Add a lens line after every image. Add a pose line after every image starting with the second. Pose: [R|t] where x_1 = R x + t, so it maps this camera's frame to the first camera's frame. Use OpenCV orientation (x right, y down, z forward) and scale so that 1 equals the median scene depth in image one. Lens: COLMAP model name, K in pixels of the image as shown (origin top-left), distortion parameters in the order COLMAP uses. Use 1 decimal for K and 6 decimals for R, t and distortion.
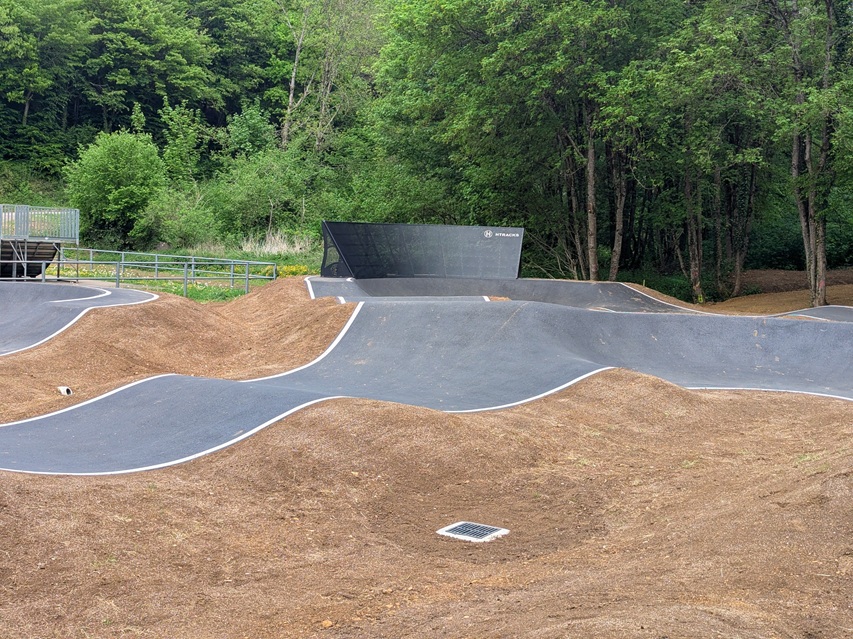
lens RADIAL K [[1174.7, 0, 427.8], [0, 1174.7, 300.9], [0, 0, 1]] dist [0.069826, -0.024778]
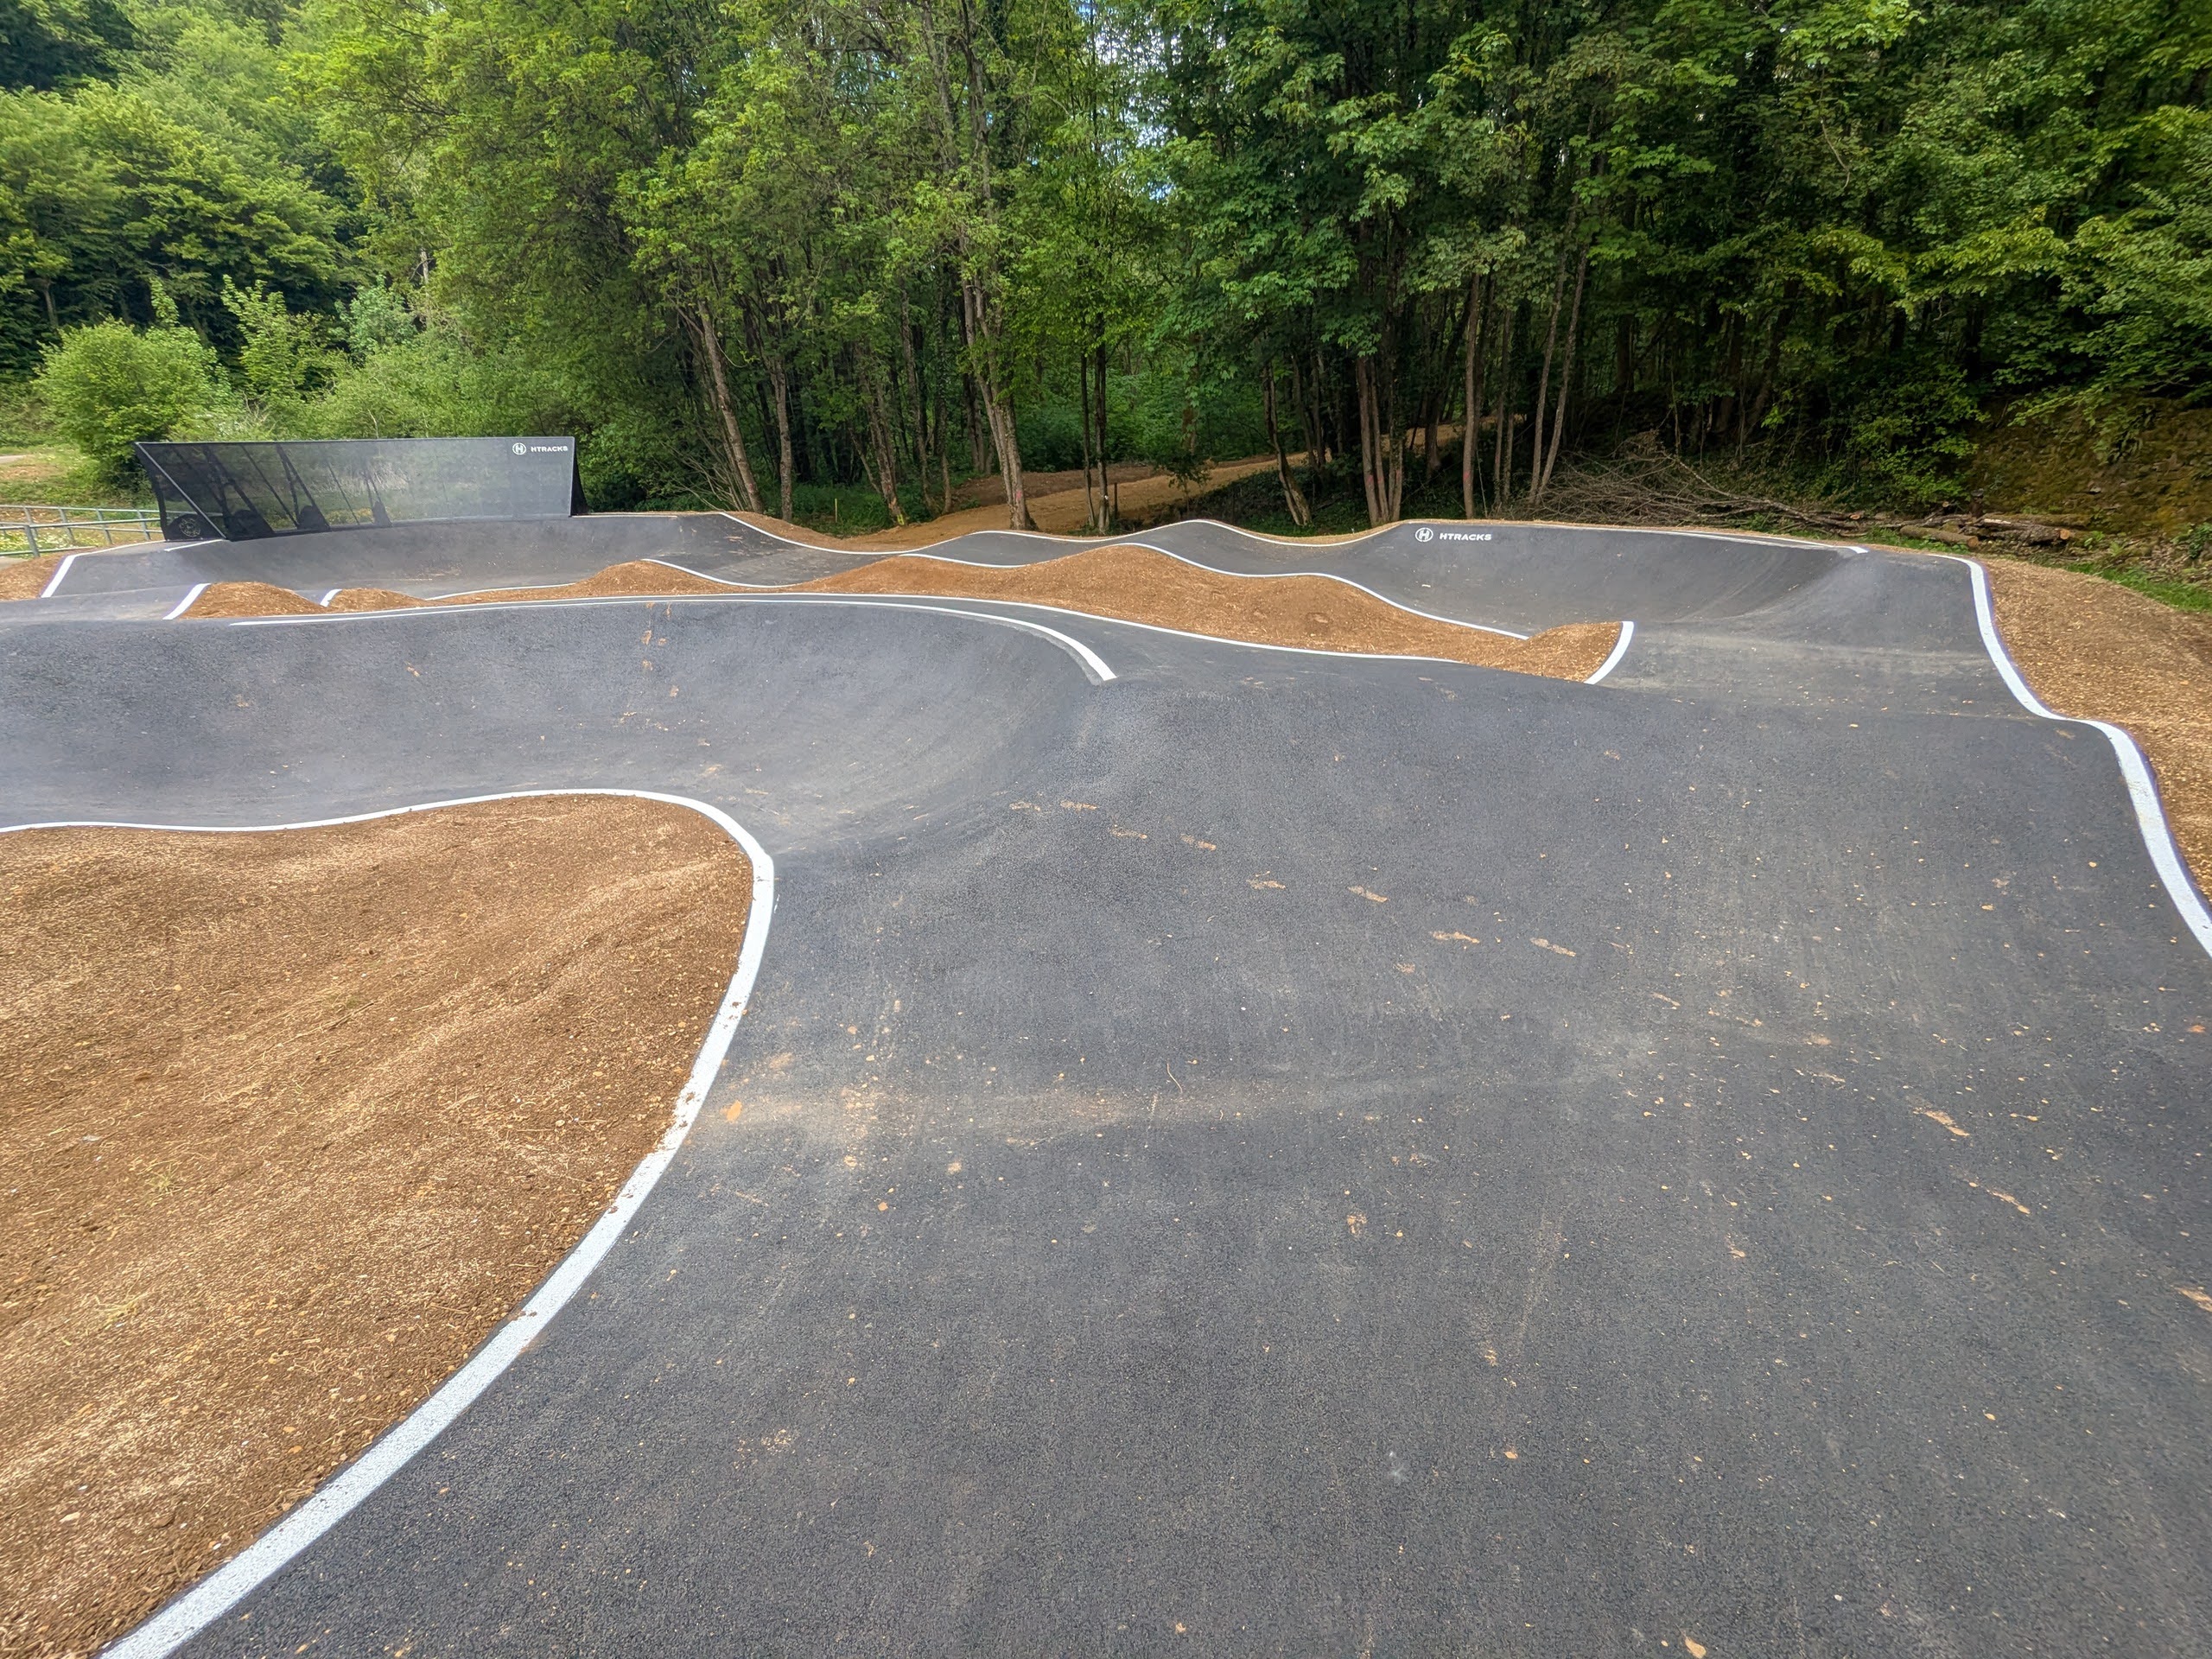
lens RADIAL K [[1035.7, 0, 1102.3], [0, 1035.7, 841.5], [0, 0, 1]] dist [-0.001561, -0.000352]
pose [[0.962620, -0.142806, 0.230149, 0.166430], [0.065149, 0.946847, 0.315019, -0.007597], [-0.262903, -0.288249, 0.920758, 0.247395]]
